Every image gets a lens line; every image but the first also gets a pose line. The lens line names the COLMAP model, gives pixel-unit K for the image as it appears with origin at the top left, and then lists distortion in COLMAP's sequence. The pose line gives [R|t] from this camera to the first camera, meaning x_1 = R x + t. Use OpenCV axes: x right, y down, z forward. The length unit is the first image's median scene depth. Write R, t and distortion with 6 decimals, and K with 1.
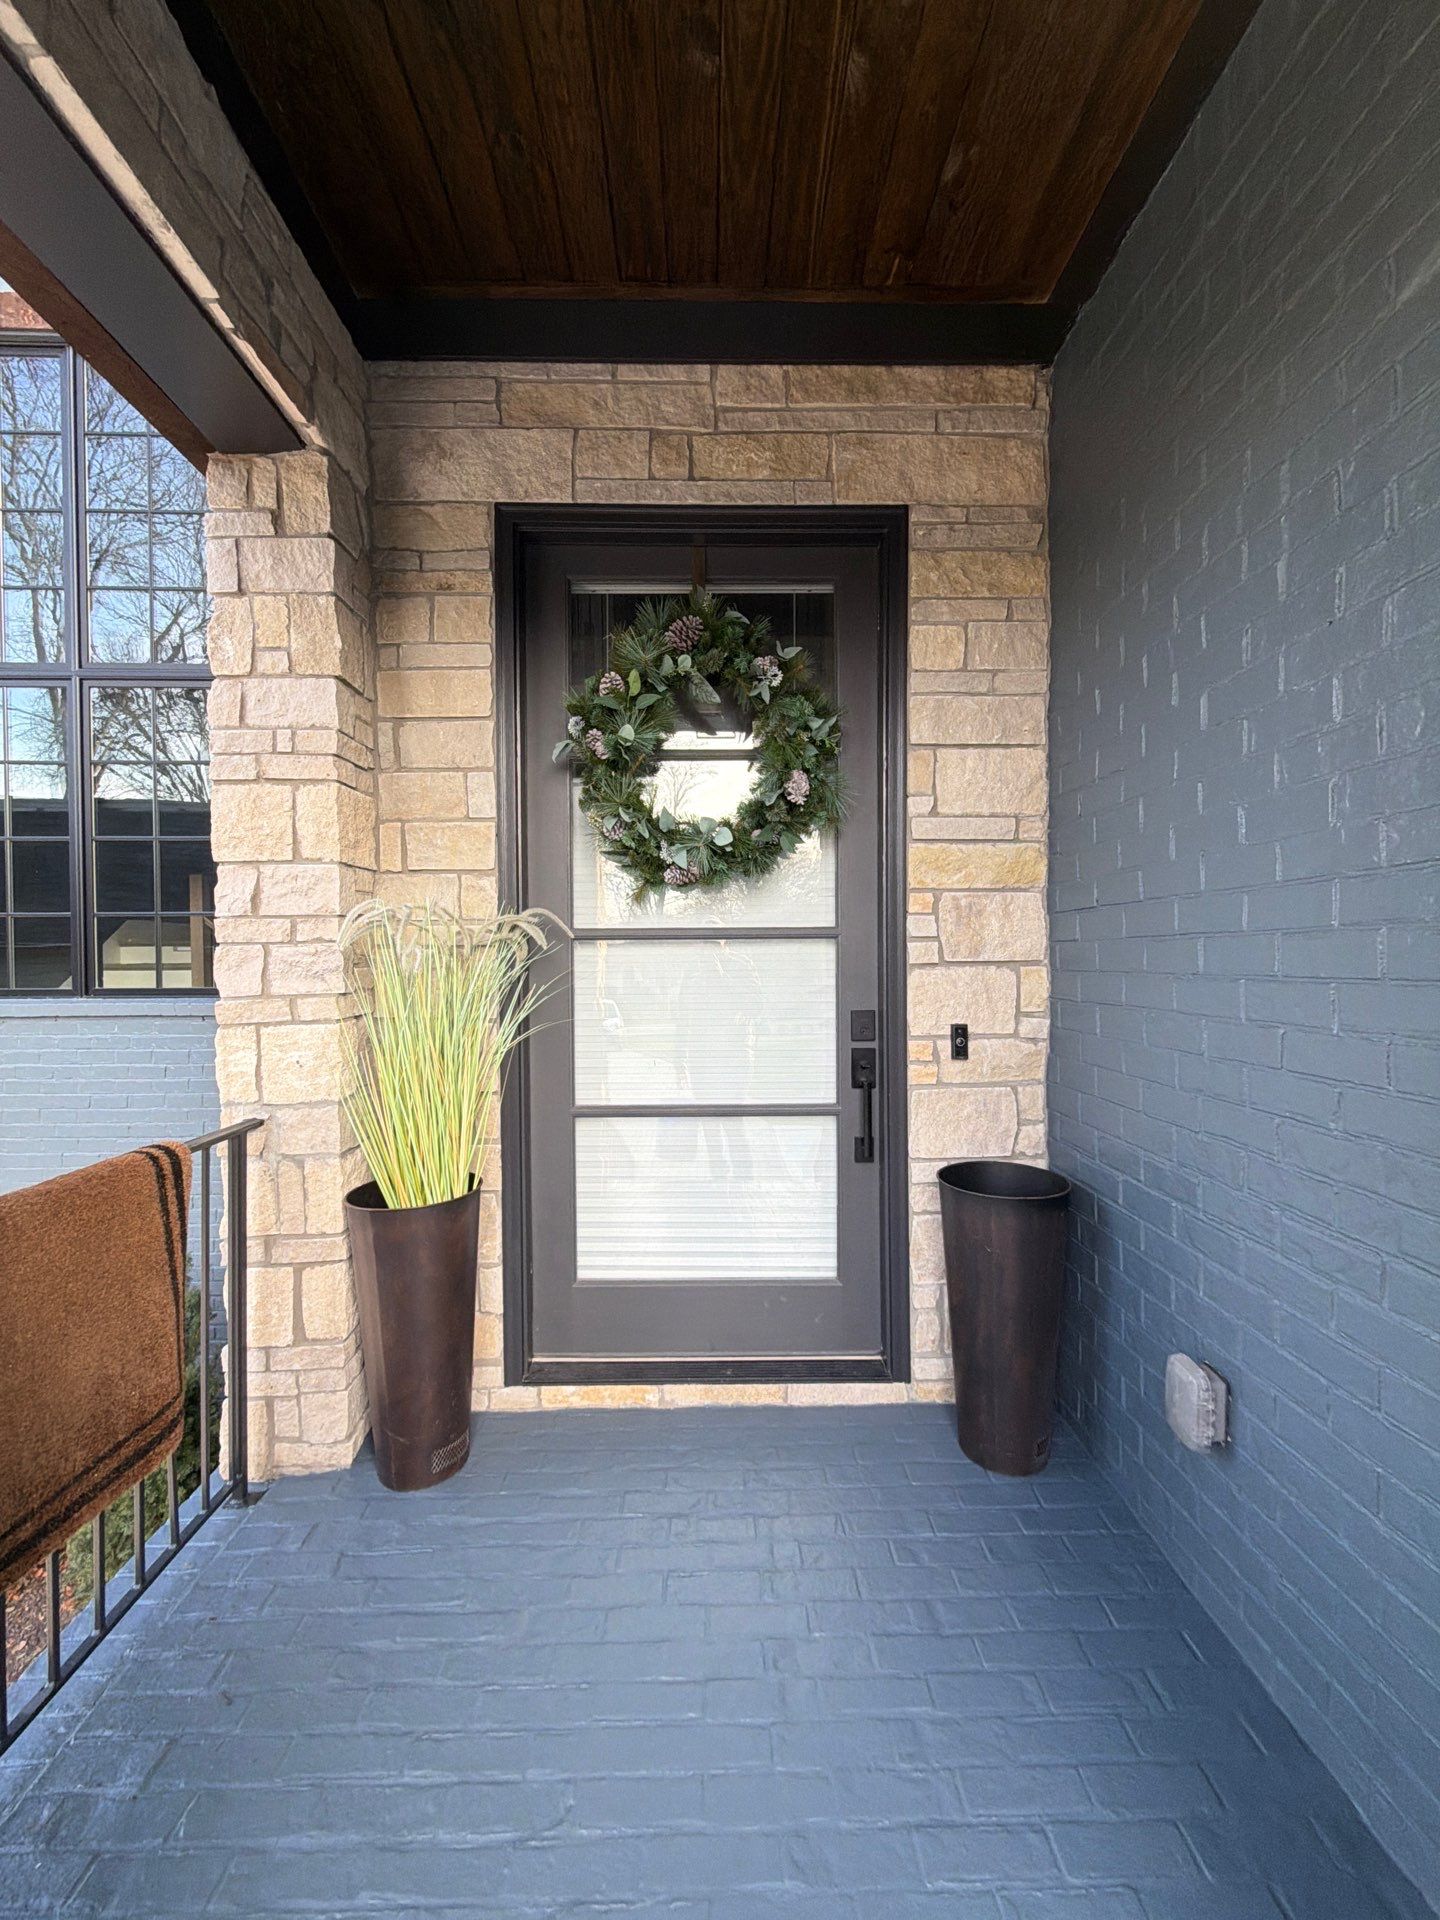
lens RADIAL K [[783.4, 0, 706.5], [0, 783.4, 958.4], [0, 0, 1]] dist [-0.002777, 0.001360]
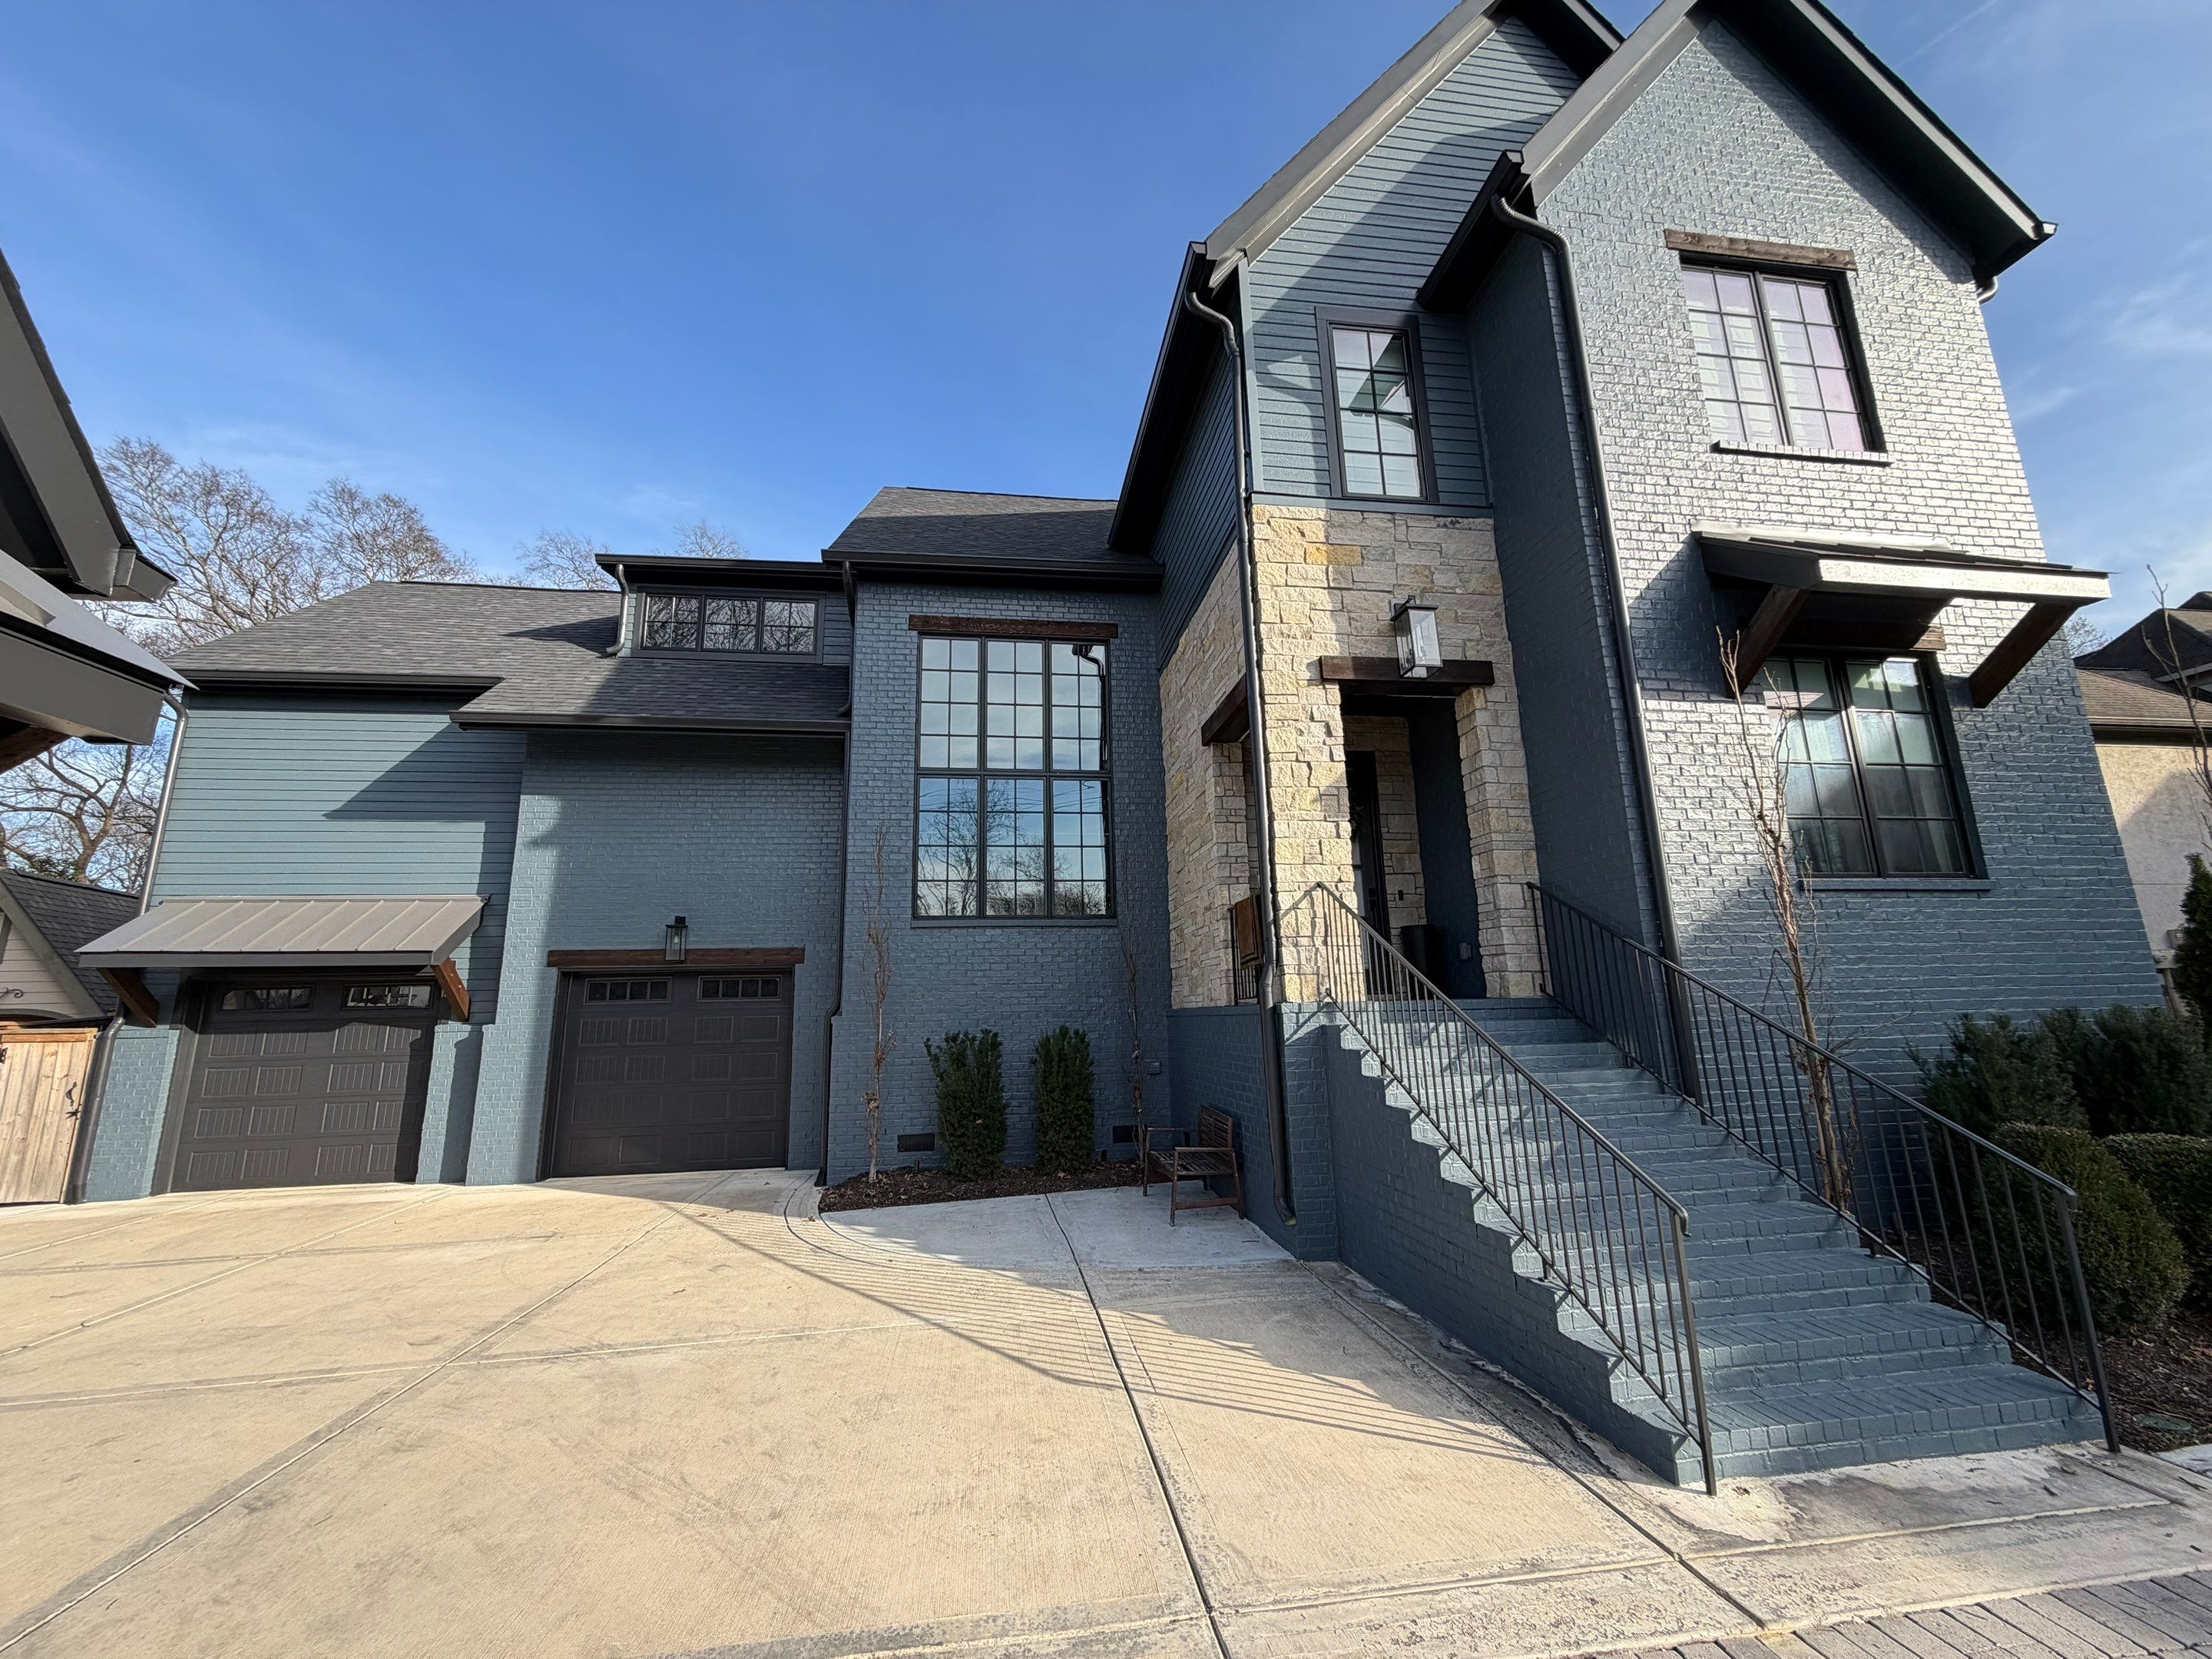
lens RADIAL K [[878.4, 0, 1103.5], [0, 878.4, 831.4], [0, 0, 1]] dist [-0.000848, 0.000810]
pose [[0.993160, 0.006774, 0.116567, -1.491198], [0.018368, 0.976822, -0.213262, 0.651261], [-0.115310, 0.213944, 0.970016, -2.786825]]
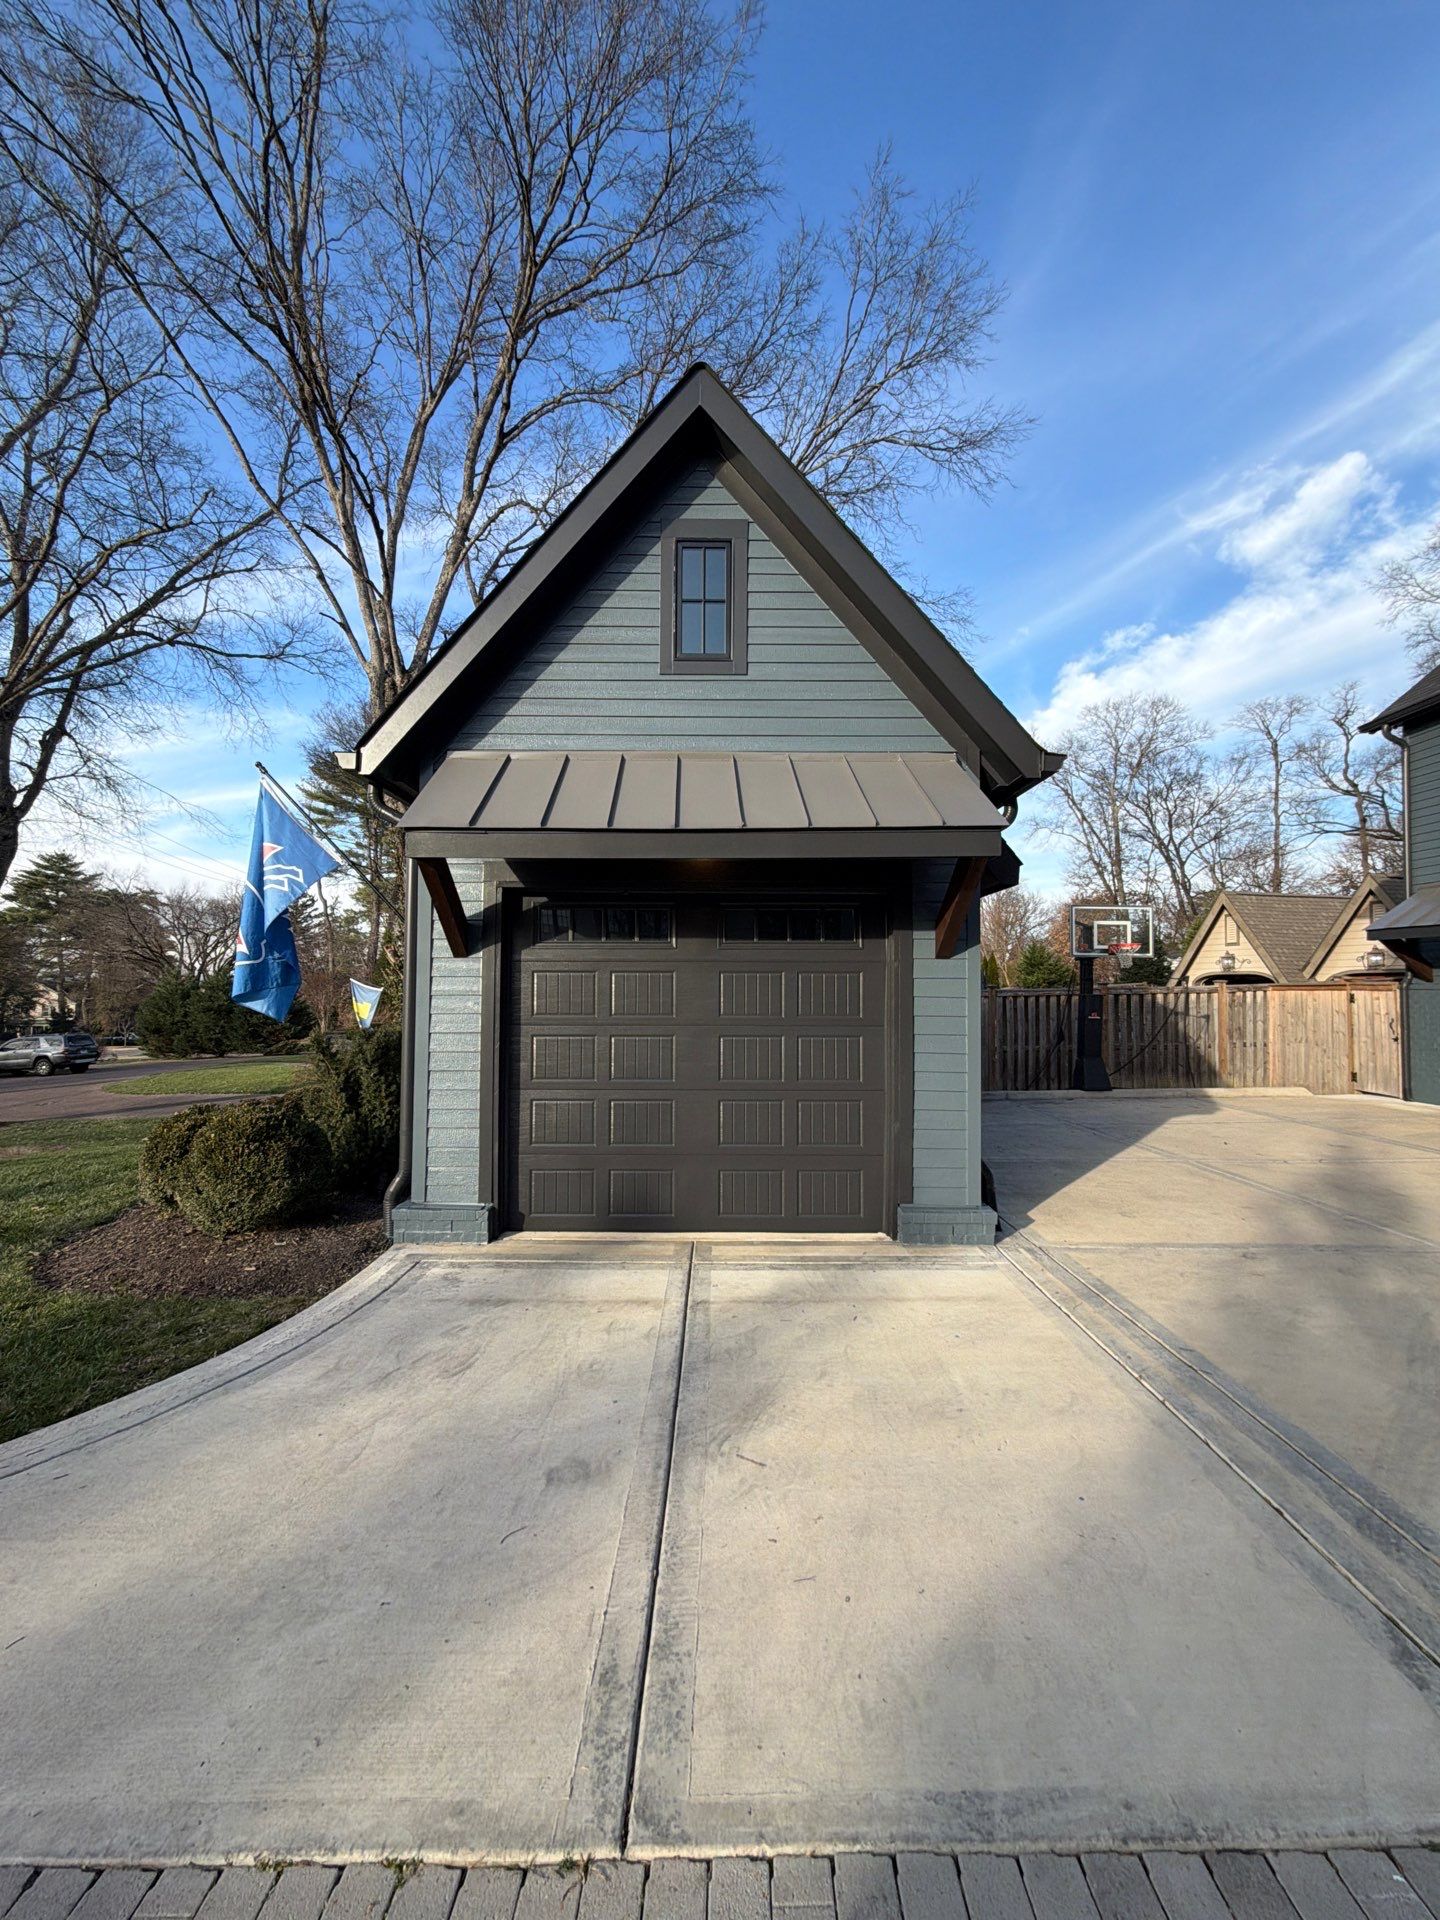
lens RADIAL K [[762.5, 0, 718.1], [0, 762.5, 959.4], [0, 0, 1]] dist [-0.000848, 0.000810]
pose [[-0.020990, -0.030975, -0.999300, -0.447071], [-0.015410, 0.999411, -0.030655, 0.665301], [0.999661, 0.014756, -0.021455, -2.406284]]
